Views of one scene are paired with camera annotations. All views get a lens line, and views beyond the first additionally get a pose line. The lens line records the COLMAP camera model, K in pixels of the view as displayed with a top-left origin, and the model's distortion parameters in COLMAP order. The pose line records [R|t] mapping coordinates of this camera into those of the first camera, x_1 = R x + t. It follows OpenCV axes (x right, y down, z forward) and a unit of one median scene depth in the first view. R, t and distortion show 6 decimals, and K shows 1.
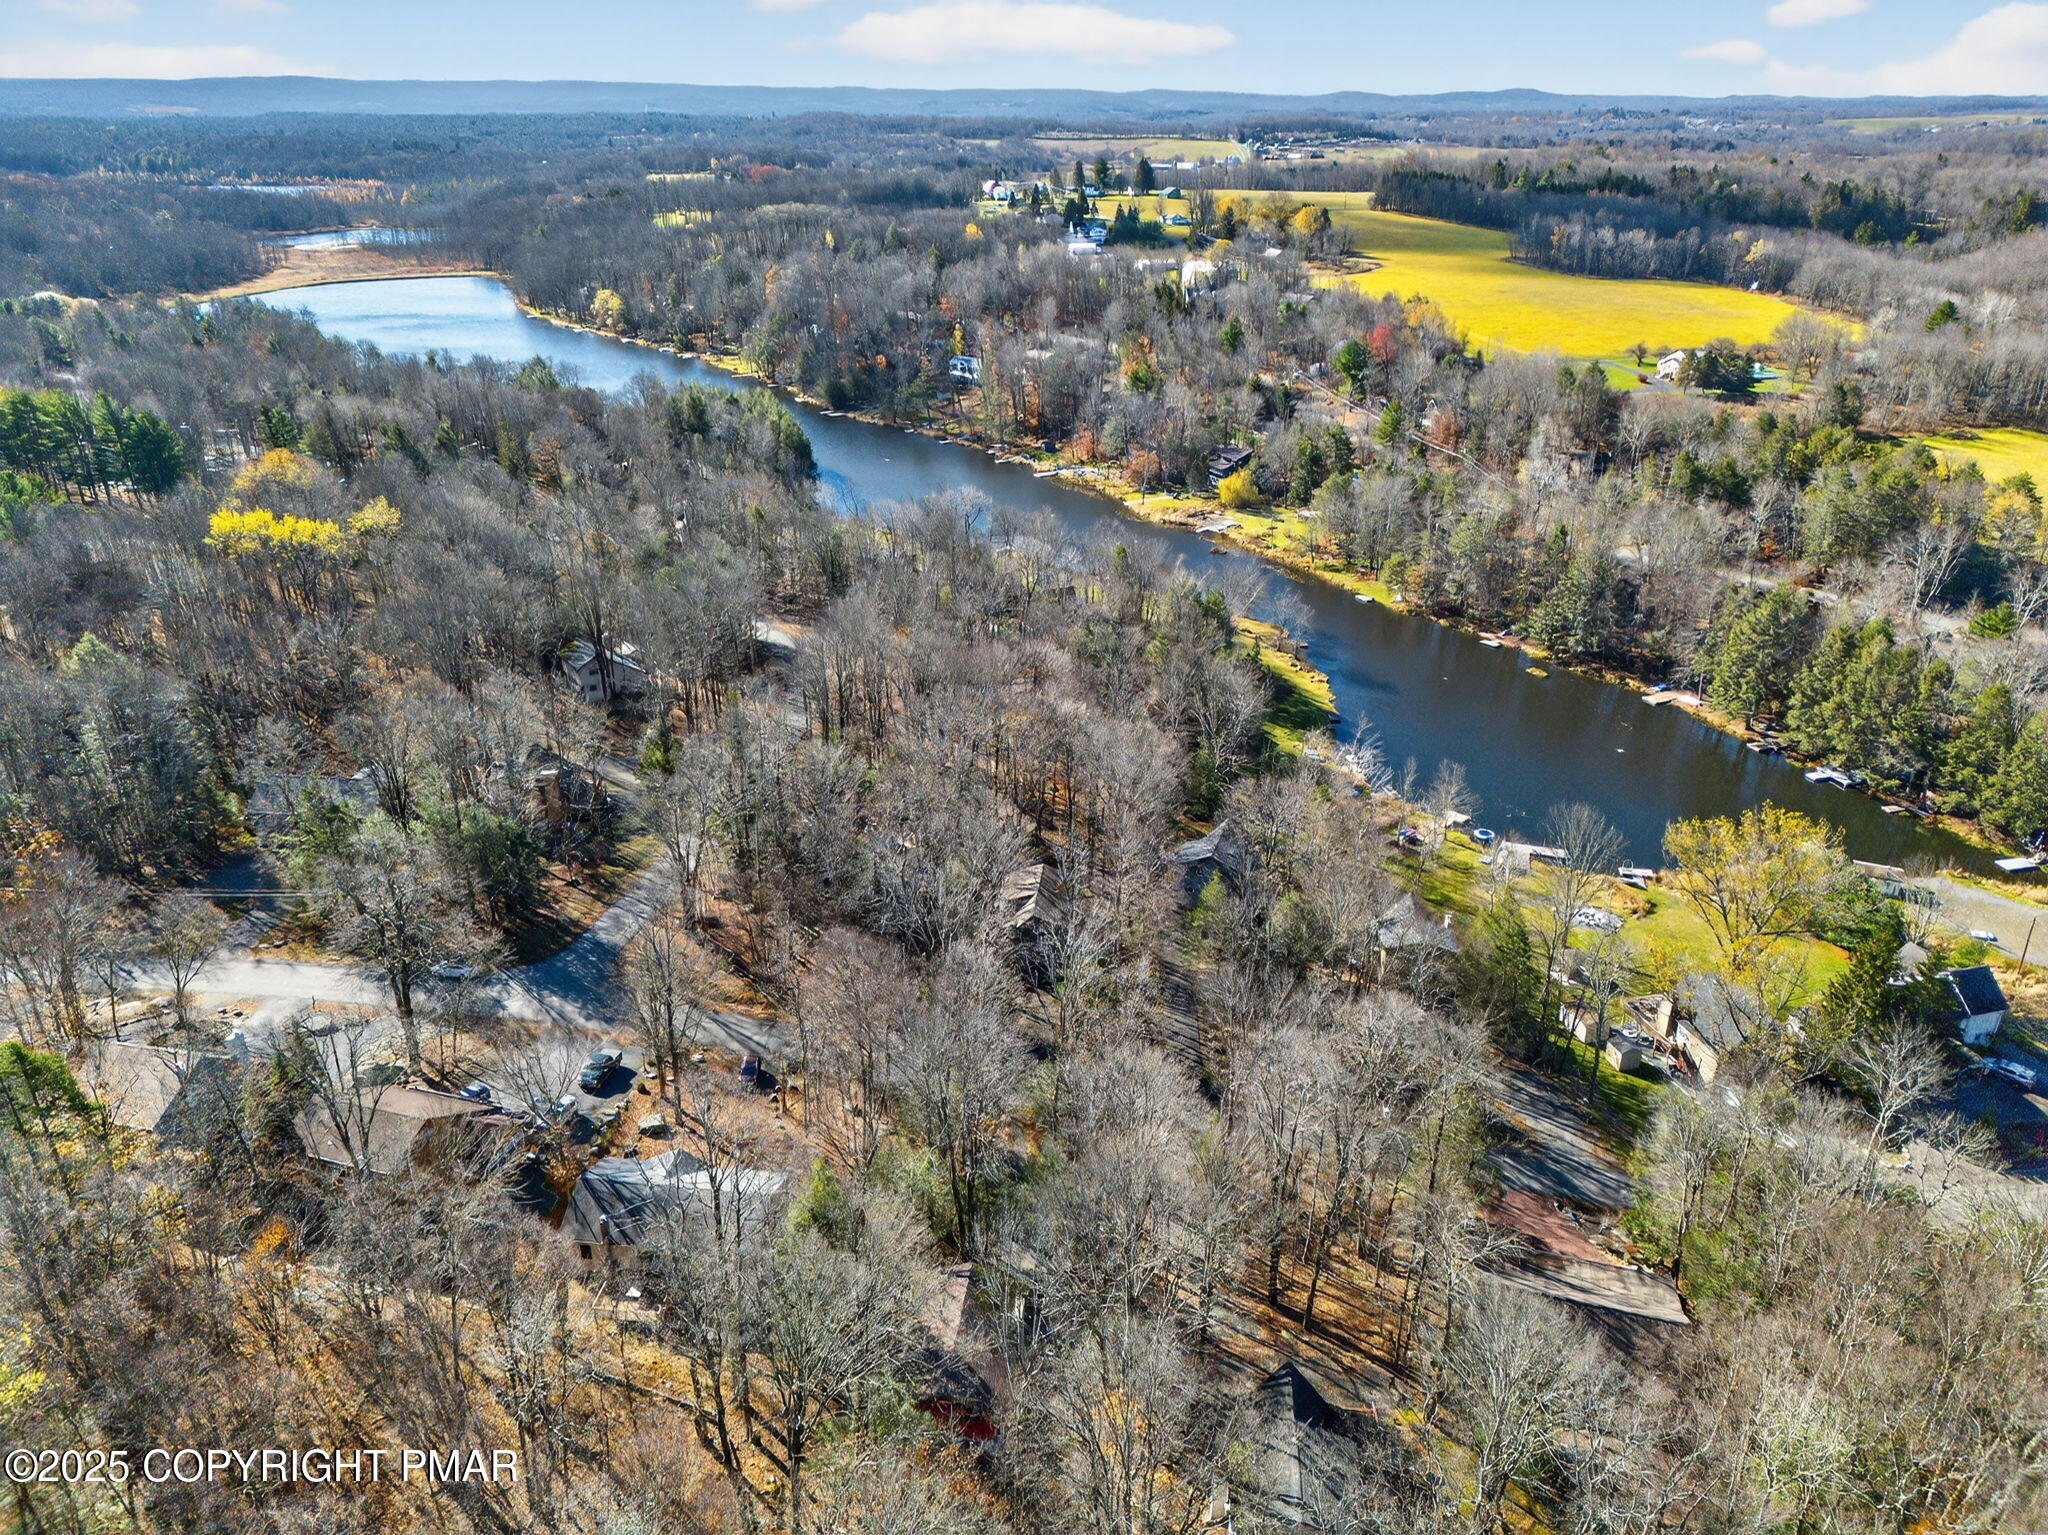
lens RADIAL K [[1429.5, 0, 1015.8], [0, 1429.5, 763.1], [0, 0, 1]] dist [0.046065, -0.033482]
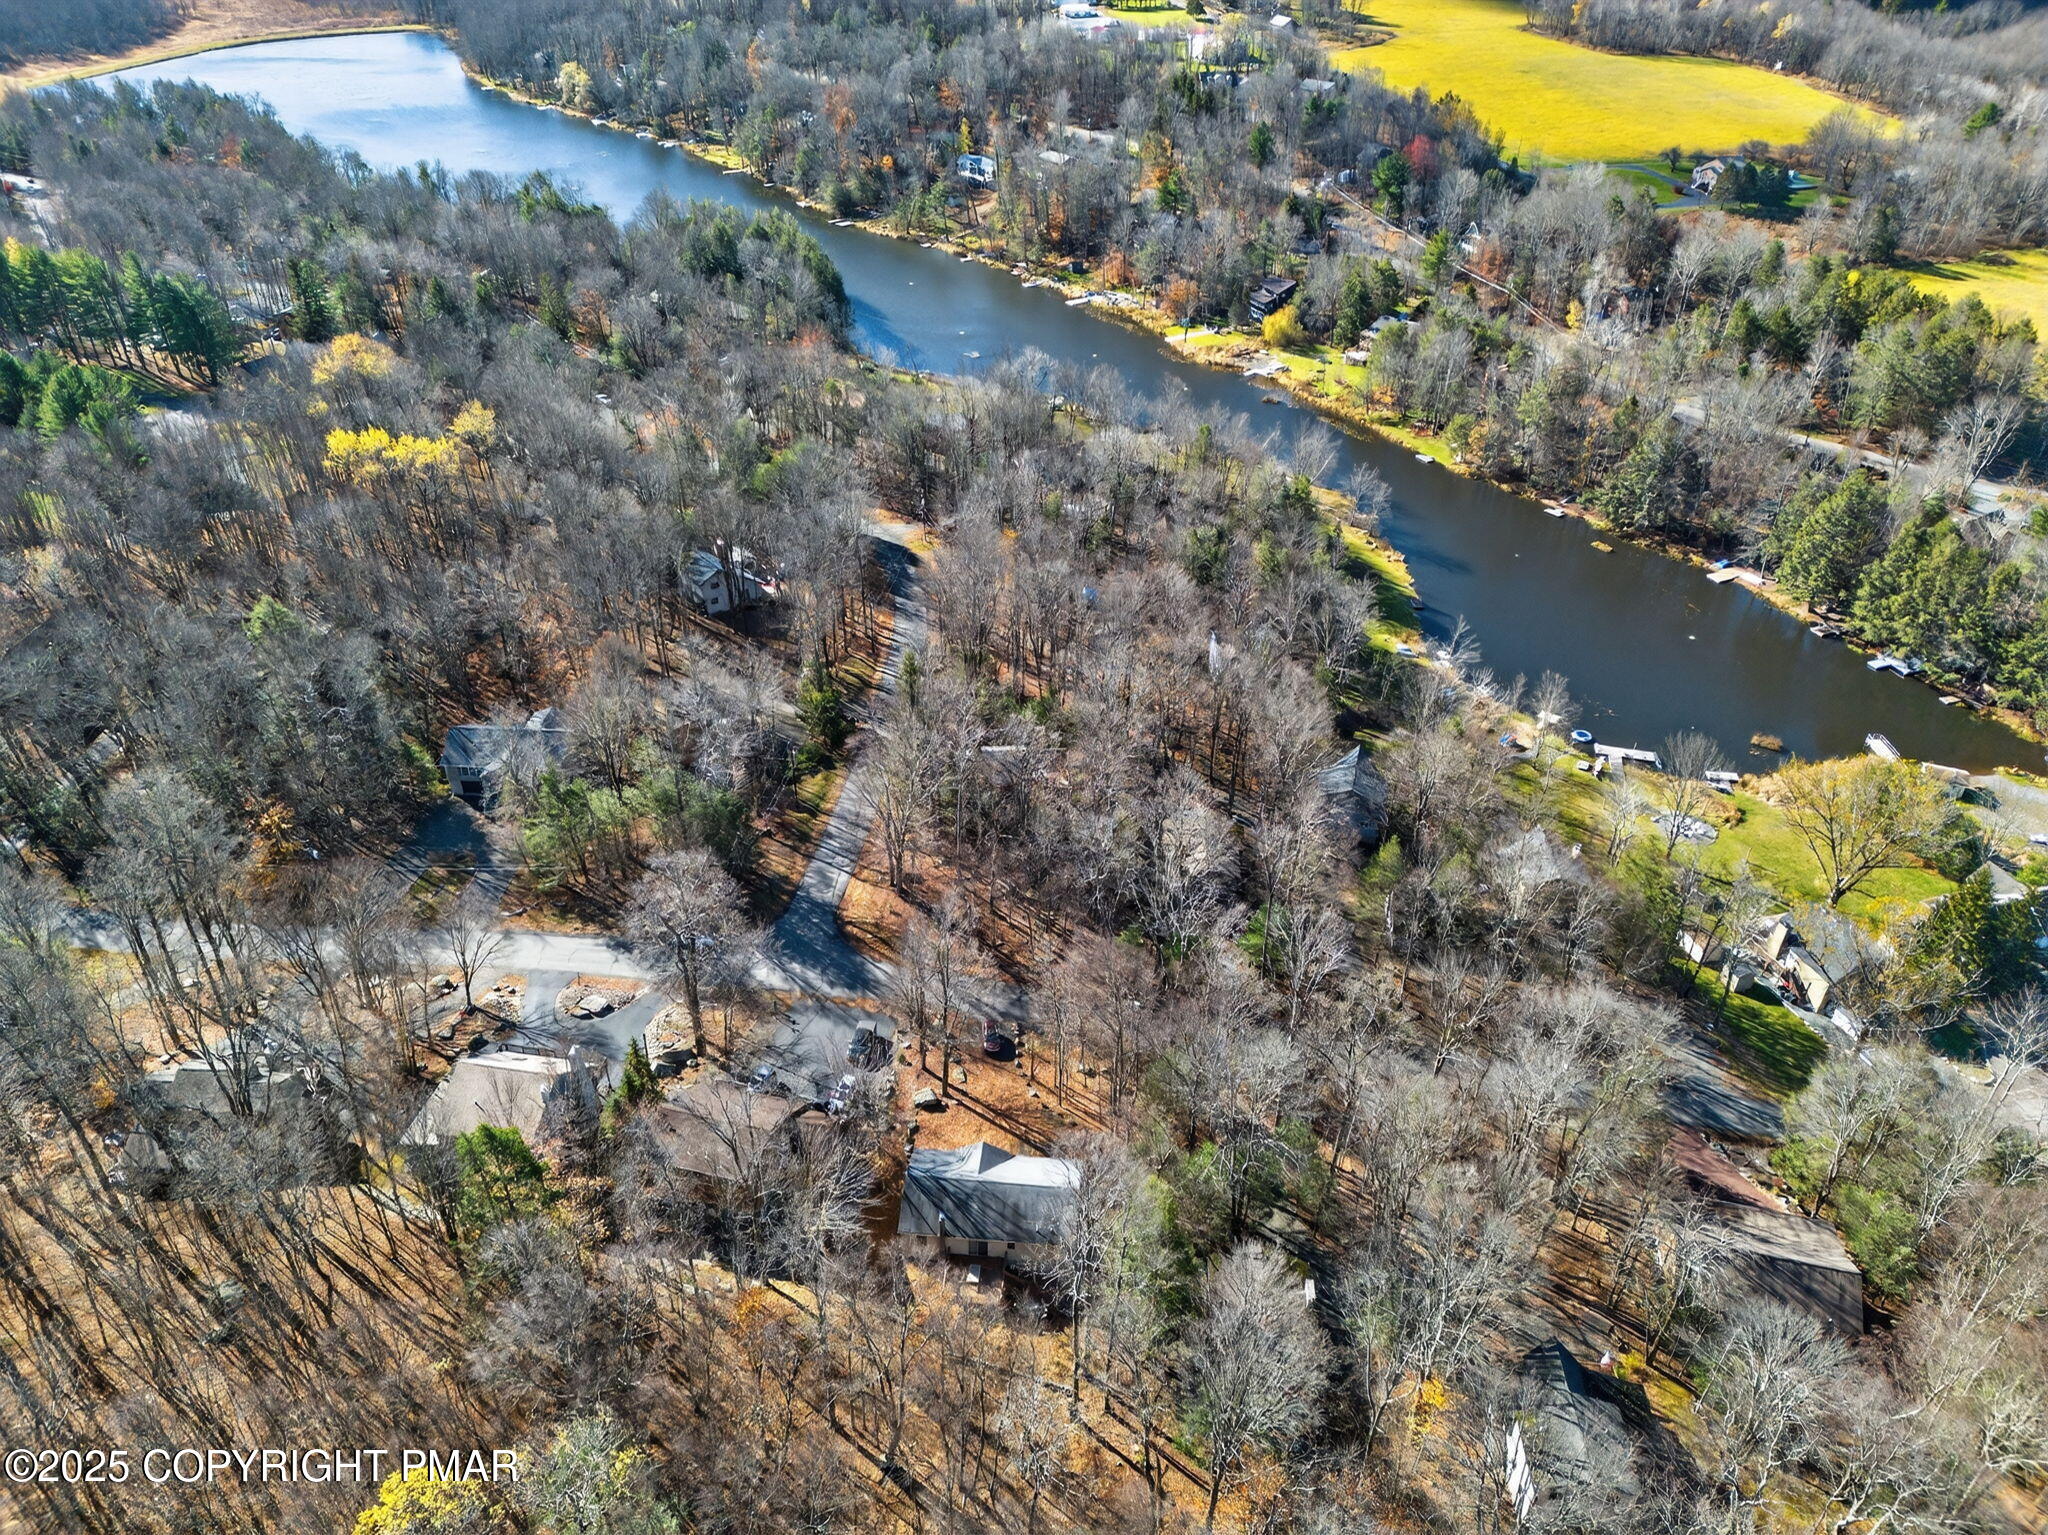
lens RADIAL K [[1429.5, 0, 1015.8], [0, 1429.5, 763.1], [0, 0, 1]] dist [0.046065, -0.033482]
pose [[0.999074, -0.021008, 0.037548, -0.096185], [0.014298, 0.985207, 0.170772, -0.087188], [-0.040580, -0.170077, 0.984595, -0.028262]]
